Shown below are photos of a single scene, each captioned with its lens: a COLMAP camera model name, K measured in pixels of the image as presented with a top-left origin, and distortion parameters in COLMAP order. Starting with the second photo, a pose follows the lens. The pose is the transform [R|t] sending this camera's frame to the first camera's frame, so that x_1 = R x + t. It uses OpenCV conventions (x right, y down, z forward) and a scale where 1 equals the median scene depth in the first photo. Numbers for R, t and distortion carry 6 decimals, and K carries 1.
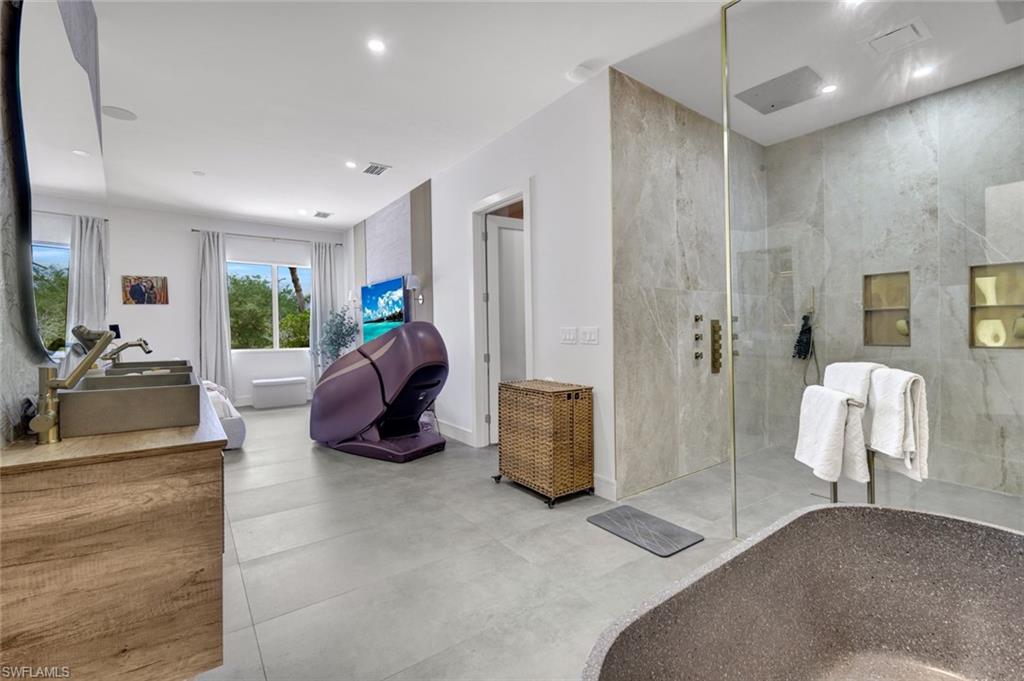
lens RADIAL K [[458.6, 0, 517.8], [0, 458.6, 325.3], [0, 0, 1]] dist [0.004067, 0.000269]
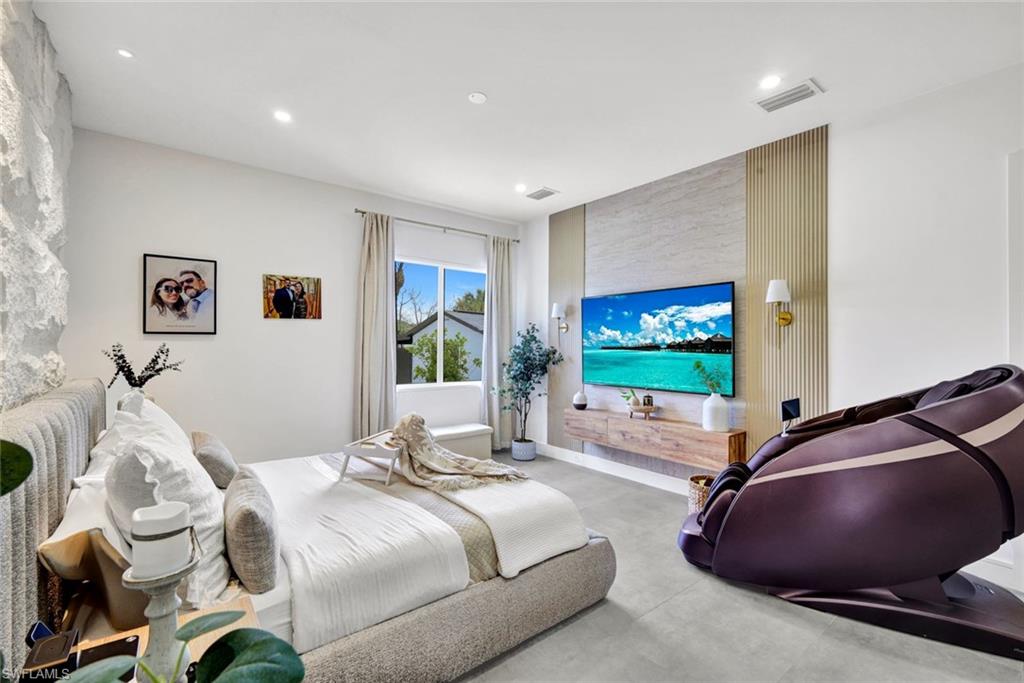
lens RADIAL K [[458.6, 0, 515.5], [0, 458.6, 344.6], [0, 0, 1]] dist [0.004067, 0.000269]
pose [[0.999133, 0.016395, 0.038262, -0.512696], [-0.016638, 0.999843, 0.006043, -0.017503], [-0.038157, -0.006675, 0.999249, 0.321588]]
